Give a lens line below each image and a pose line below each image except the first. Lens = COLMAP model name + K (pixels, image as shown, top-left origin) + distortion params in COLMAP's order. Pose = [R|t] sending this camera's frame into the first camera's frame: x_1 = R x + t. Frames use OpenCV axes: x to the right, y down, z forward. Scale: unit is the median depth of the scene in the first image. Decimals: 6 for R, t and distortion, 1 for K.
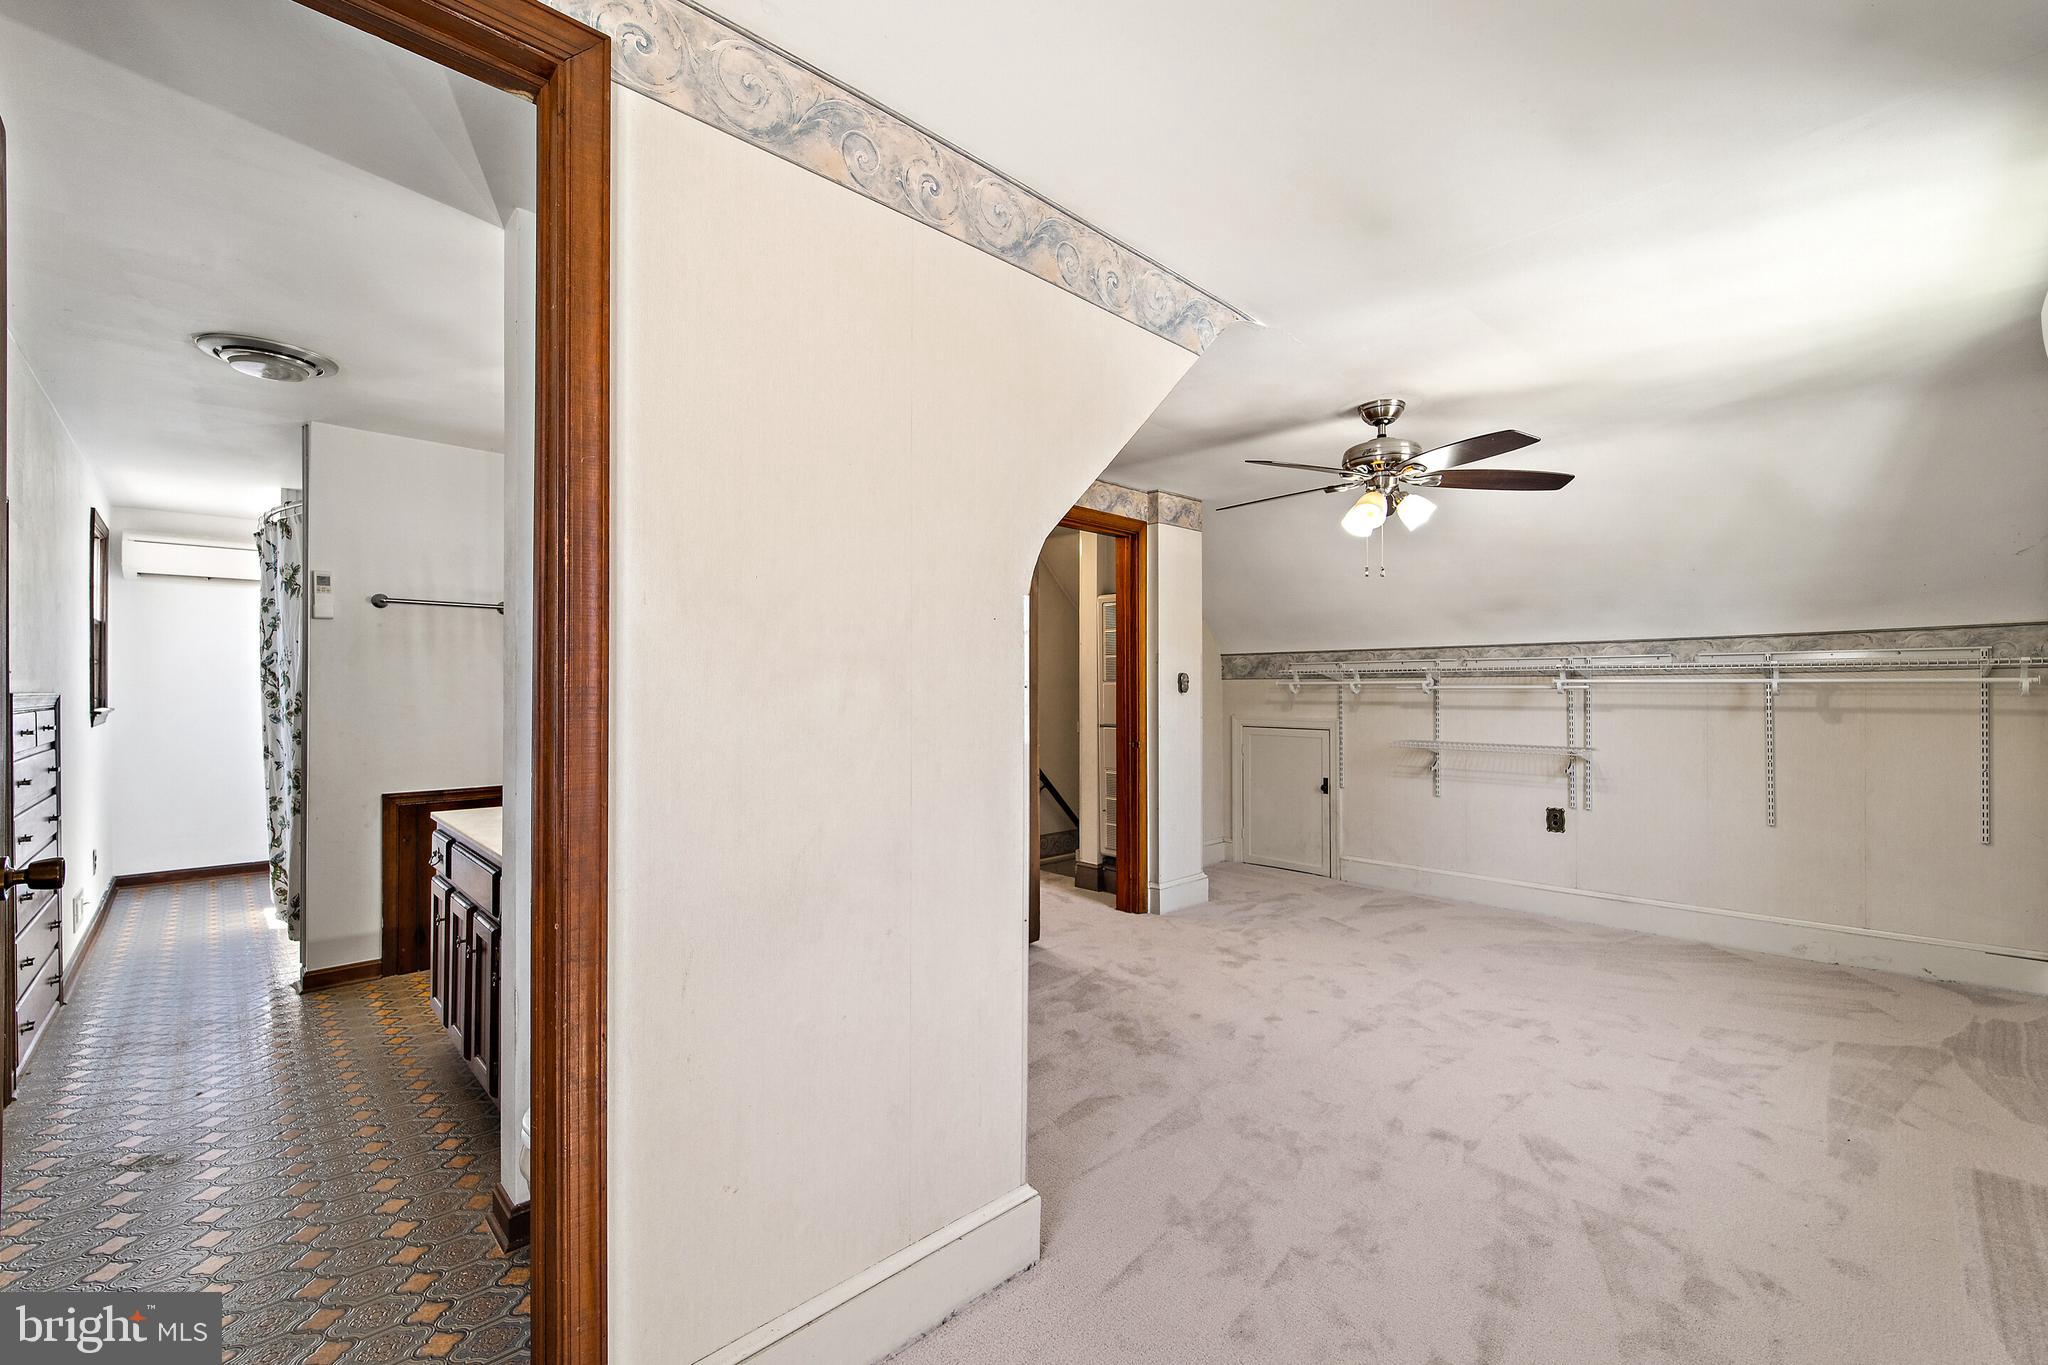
lens RADIAL K [[867.6, 0, 1024.0], [0, 867.6, 682.5], [0, 0, 1]] dist [-0.001540, -0.000260]
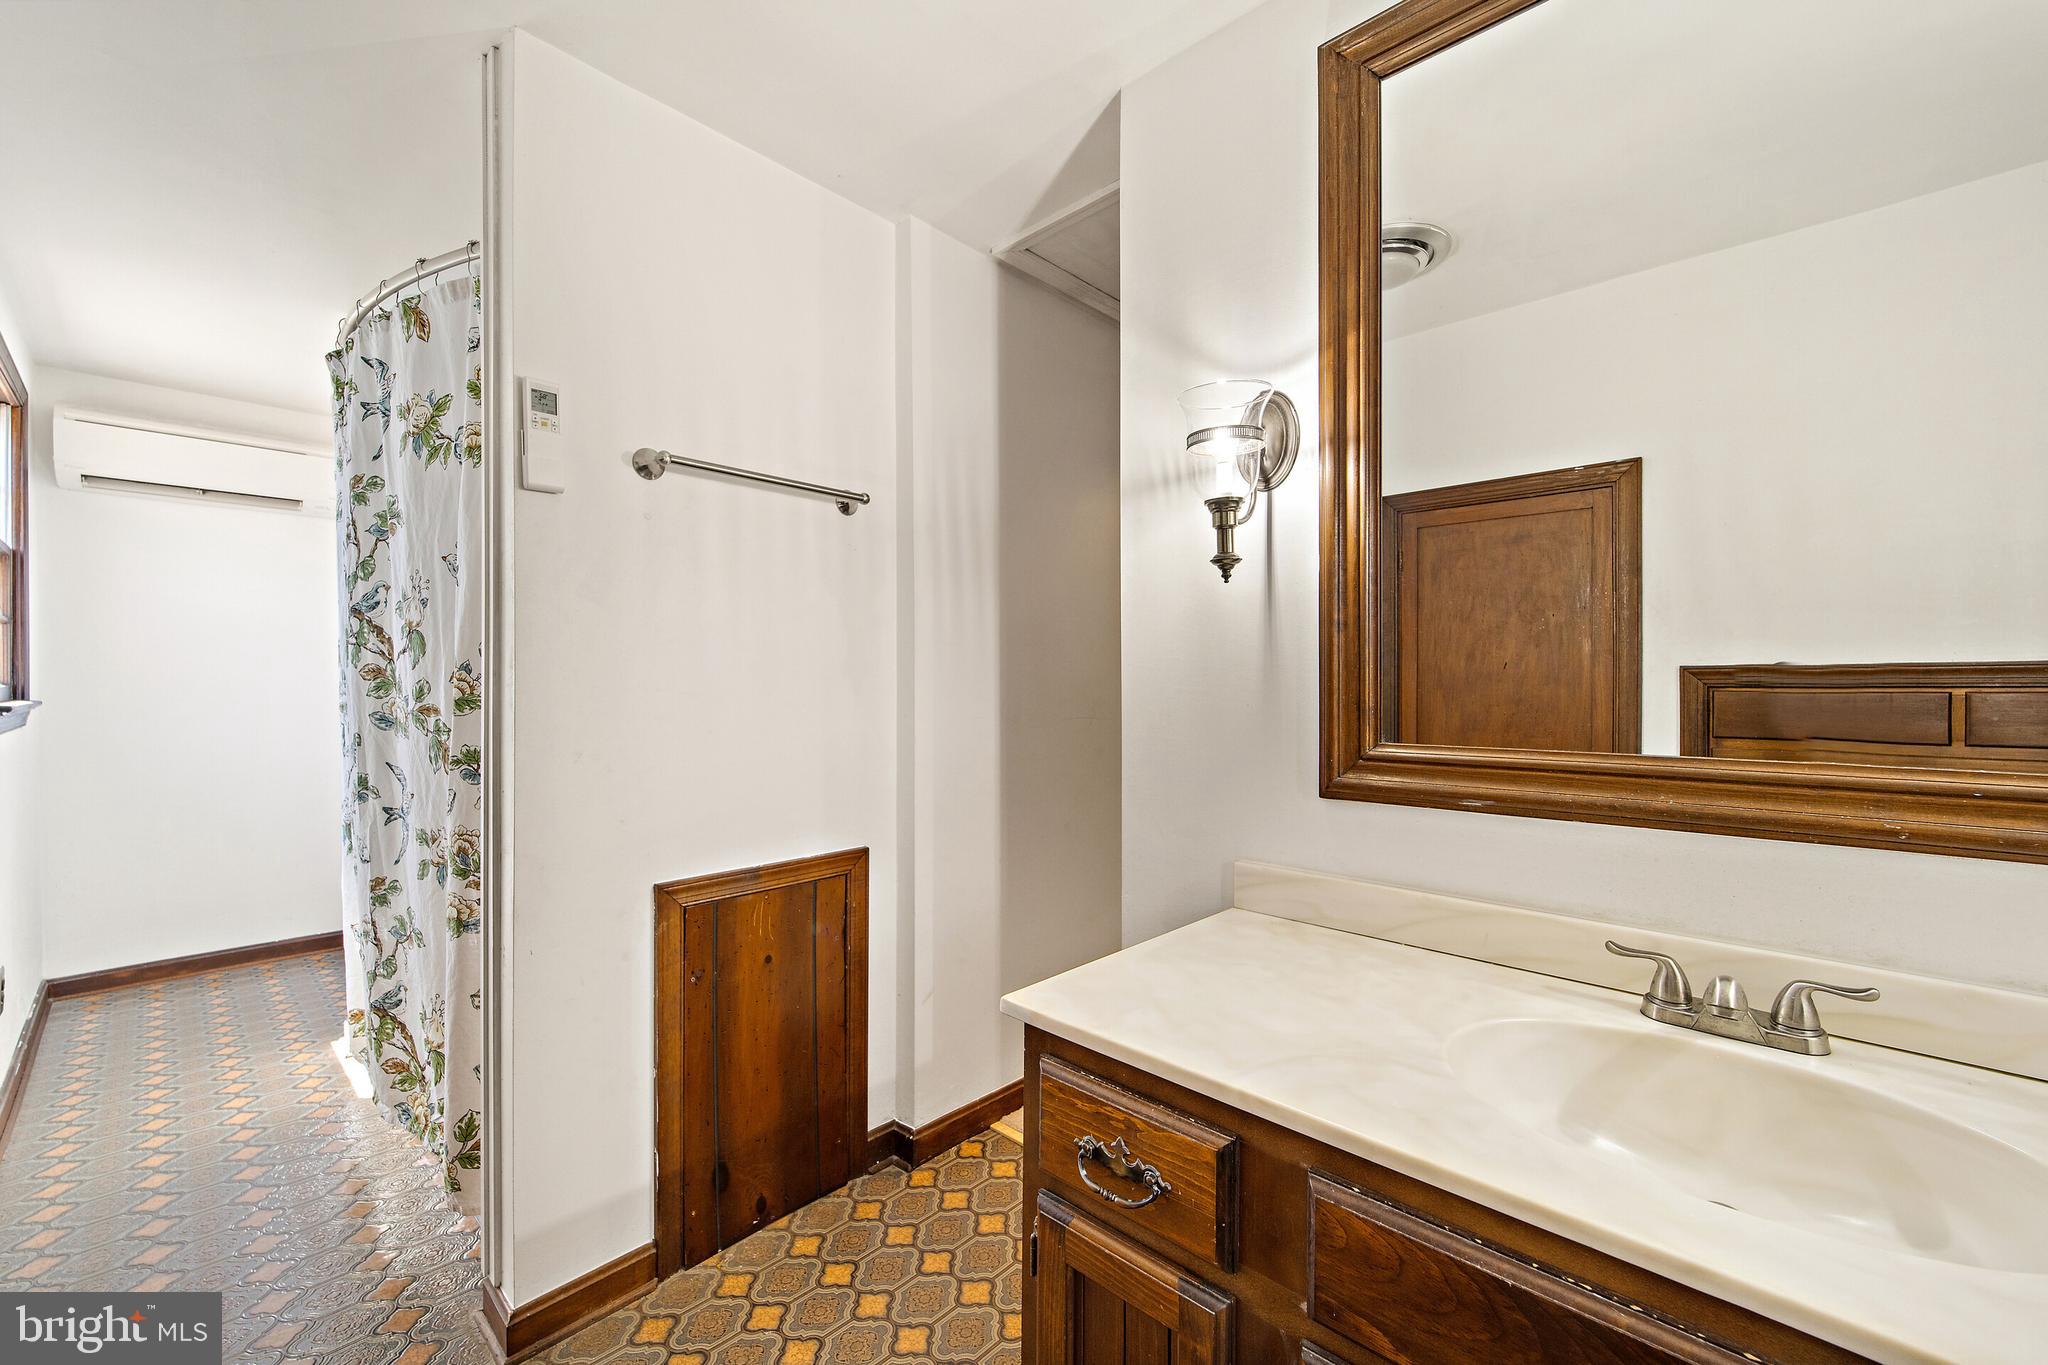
lens RADIAL K [[842.2, 0, 1024.0], [0, 842.2, 682.5], [0, 0, 1]] dist [0.001752, 0.000183]
pose [[0.998934, -0.002077, 0.046110, -0.527739], [0.001701, 0.999965, 0.008206, 0.017074], [-0.046125, -0.008119, 0.998903, 0.509638]]
